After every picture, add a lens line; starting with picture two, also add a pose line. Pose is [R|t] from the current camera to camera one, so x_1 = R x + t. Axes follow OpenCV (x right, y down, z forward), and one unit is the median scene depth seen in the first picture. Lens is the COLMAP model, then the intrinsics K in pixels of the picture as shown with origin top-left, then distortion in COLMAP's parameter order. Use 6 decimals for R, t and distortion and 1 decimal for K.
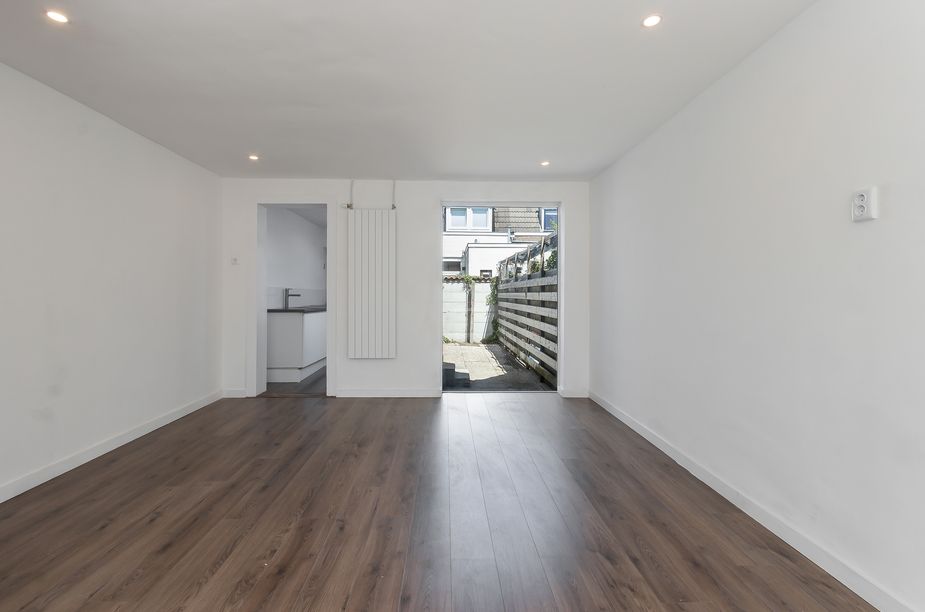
lens RADIAL K [[429.3, 0, 465.4], [0, 429.3, 301.8], [0, 0, 1]] dist [-0.002608, -0.000818]
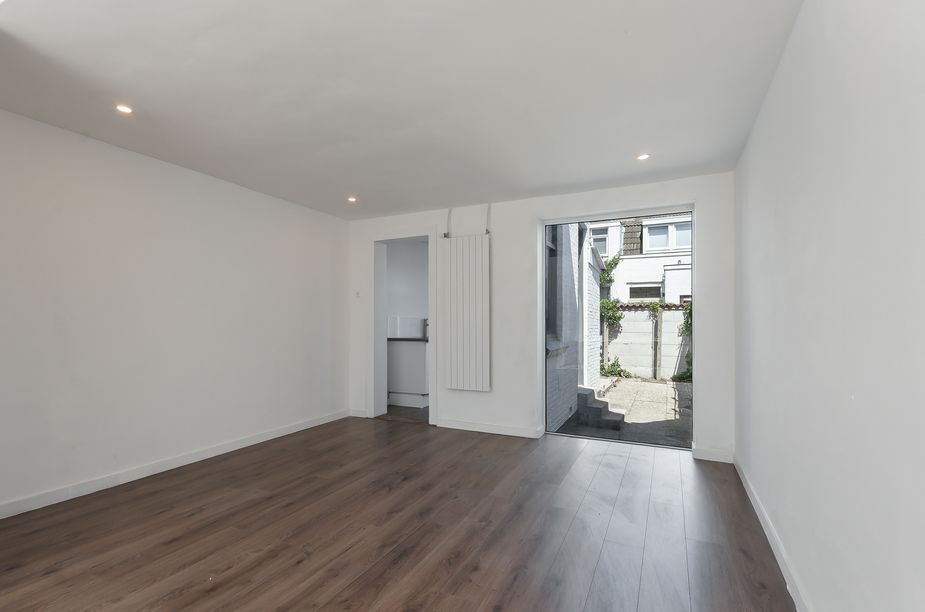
lens RADIAL K [[429.3, 0, 470.5], [0, 429.3, 339.3], [0, 0, 1]] dist [-0.002608, -0.000818]
pose [[0.887728, 0.016182, -0.460083, 0.237103], [-0.007038, 0.999742, 0.021585, -0.005638], [0.460314, -0.015923, 0.887613, 0.141893]]
